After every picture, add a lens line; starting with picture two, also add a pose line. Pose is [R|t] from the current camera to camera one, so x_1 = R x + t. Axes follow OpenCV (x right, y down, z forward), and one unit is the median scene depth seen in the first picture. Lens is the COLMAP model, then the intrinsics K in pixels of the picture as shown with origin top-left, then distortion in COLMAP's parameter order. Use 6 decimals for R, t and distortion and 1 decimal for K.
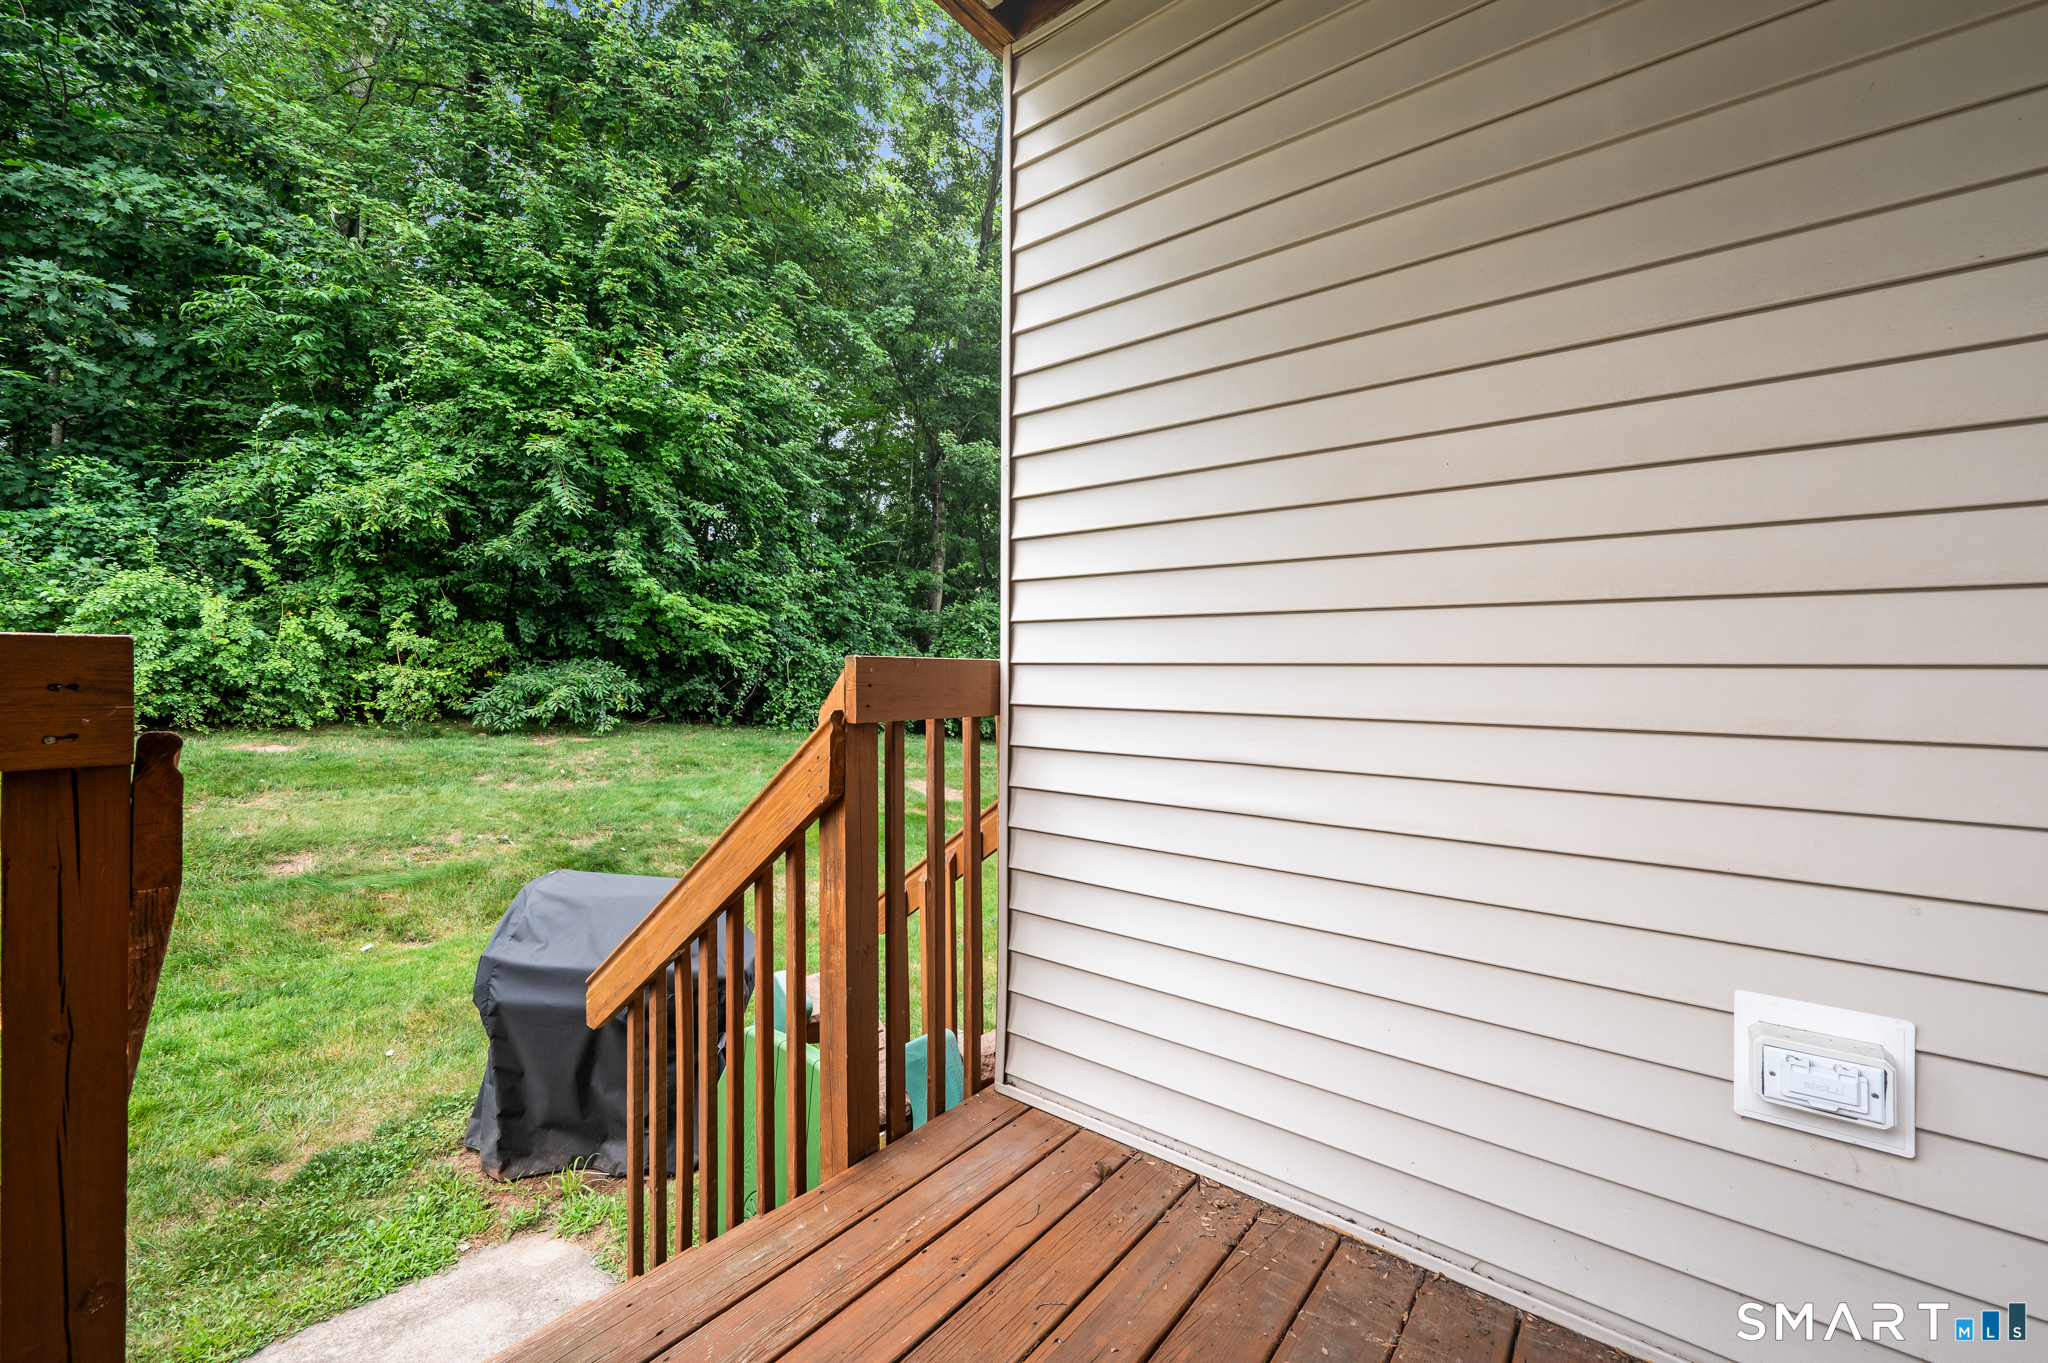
lens RADIAL K [[831.3, 0, 1041.9], [0, 831.3, 669.8], [0, 0, 1]] dist [-0.000587, -0.000335]
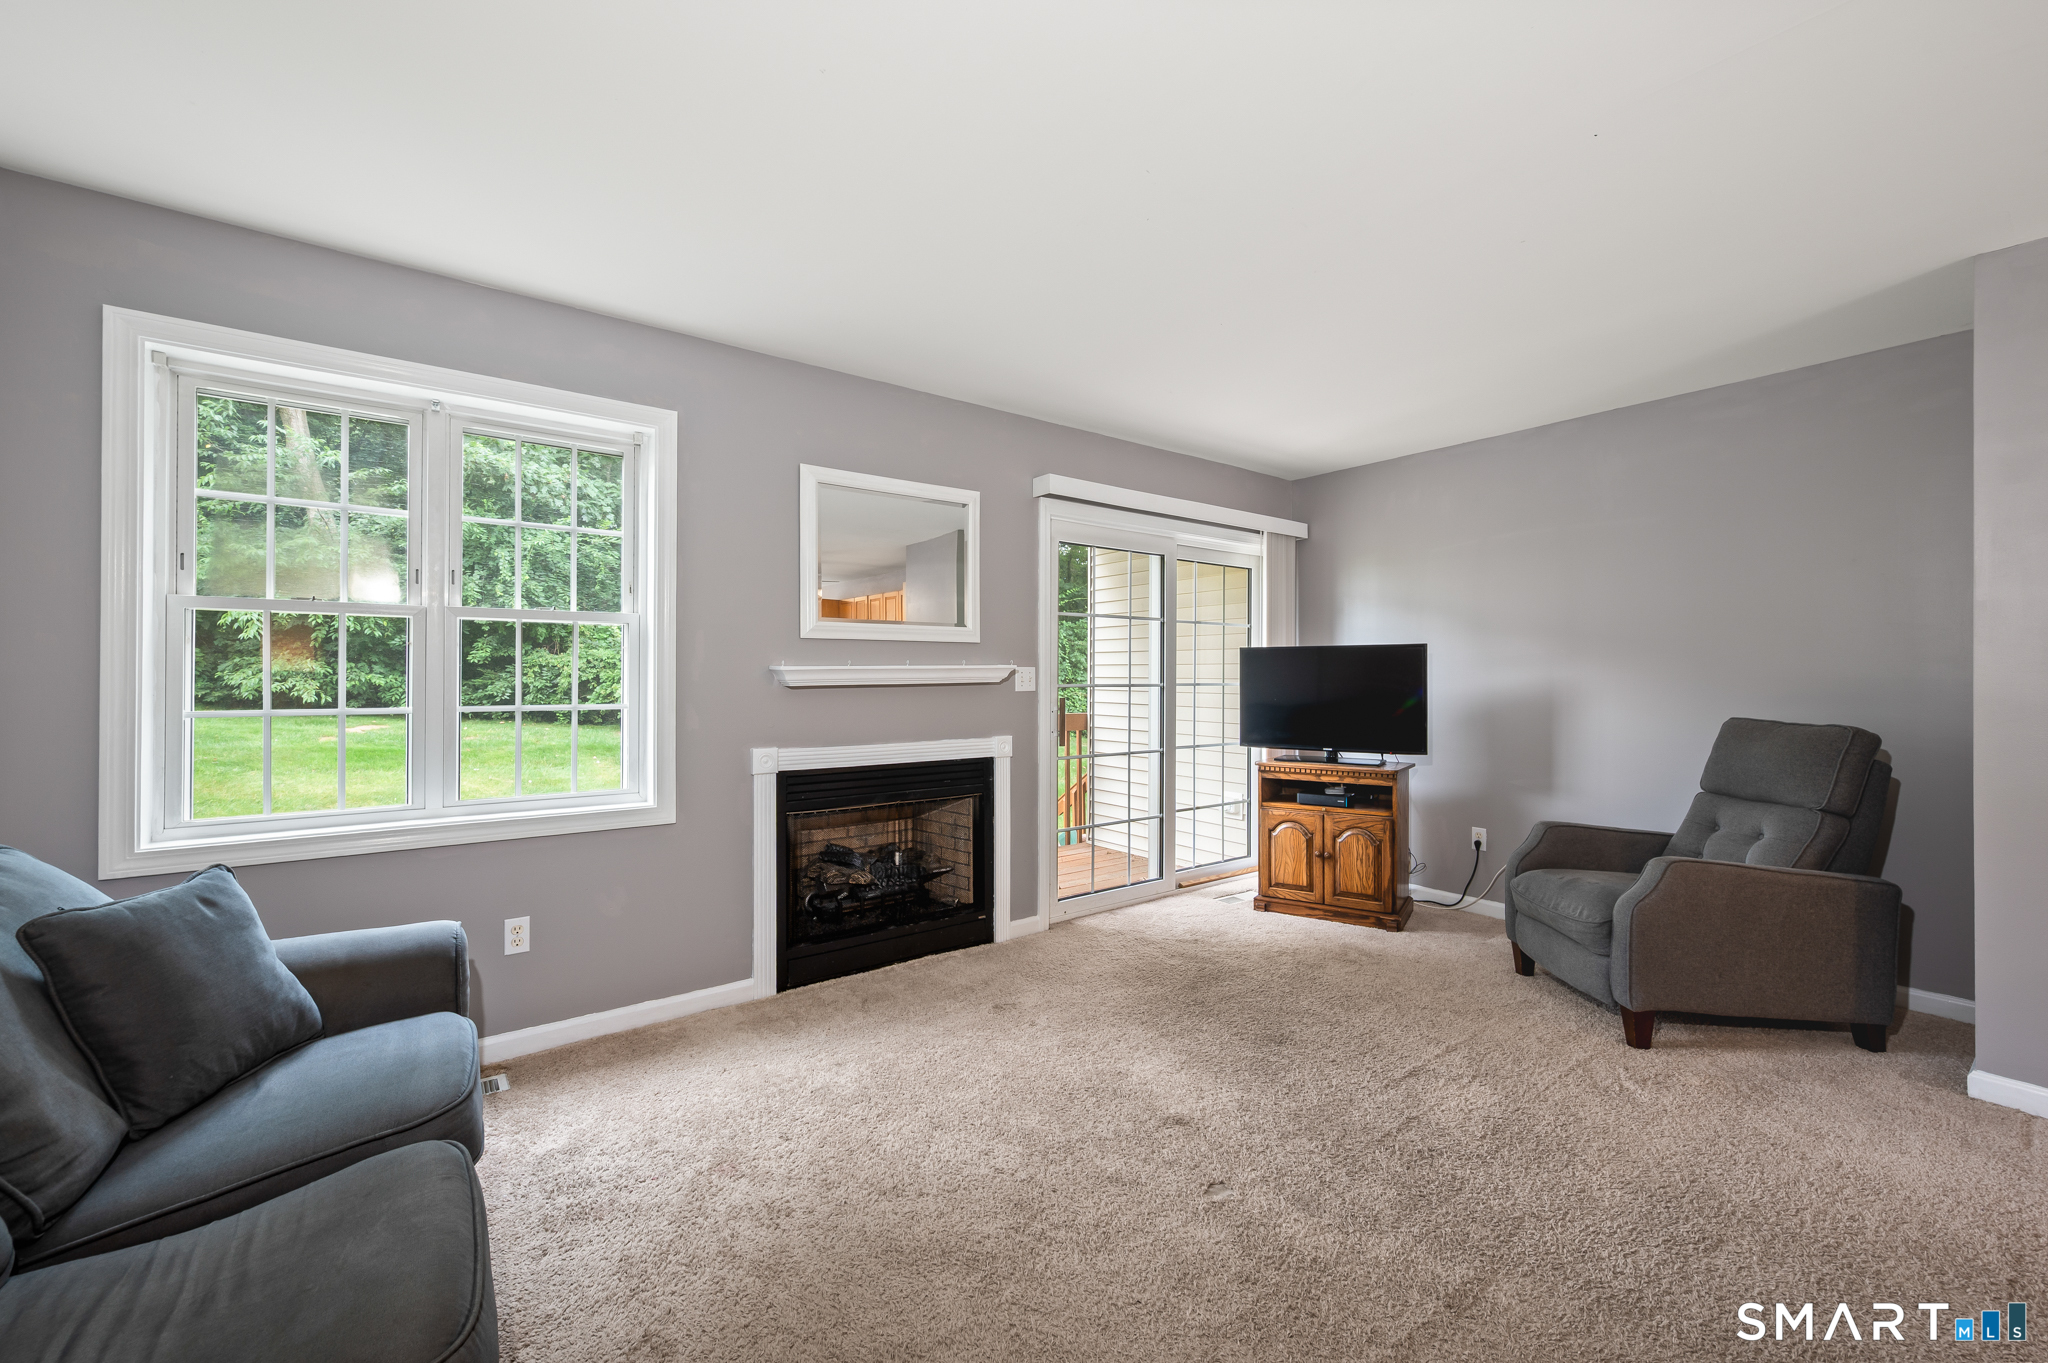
lens RADIAL K [[810.3, 0, 1027.6], [0, 810.3, 675.3], [0, 0, 1]] dist [0.000482, -0.000170]
pose [[0.965314, 0.000316, -0.261090, 0.128921], [-0.001924, 0.999981, -0.005903, -0.033611], [0.261083, 0.006200, 0.965296, -0.512225]]
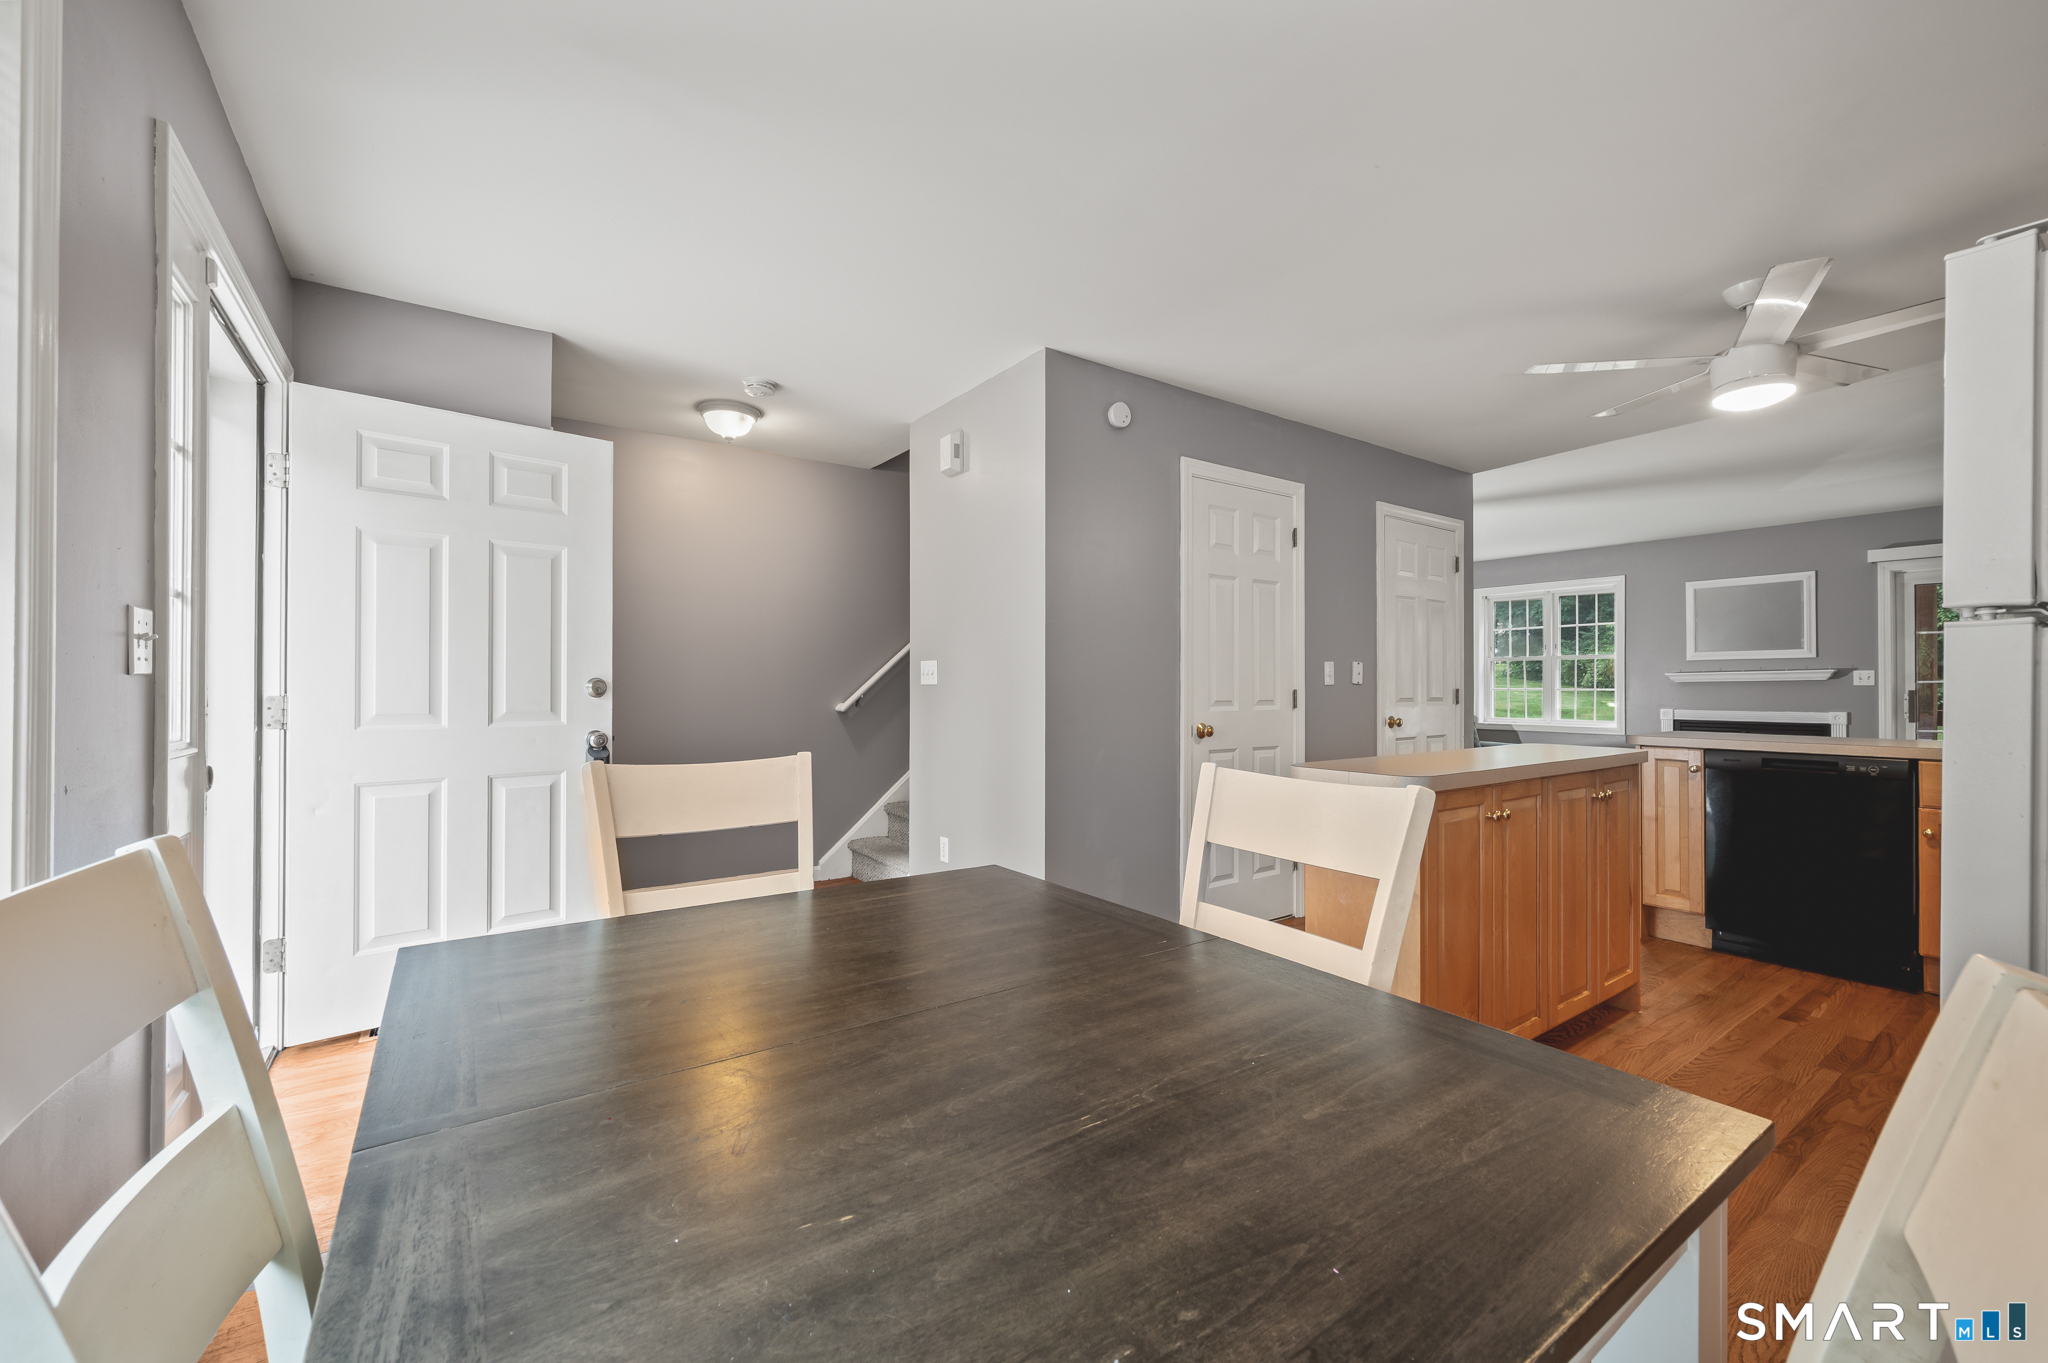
lens RADIAL K [[814.6, 0, 1033.0], [0, 814.6, 678.7], [0, 0, 1]] dist [-0.002214, -0.000289]
pose [[-0.282871, -0.009947, -0.959106, 0.885231], [-0.003571, 0.999950, -0.009317, -0.024597], [0.959151, 0.000789, -0.282892, -0.582018]]
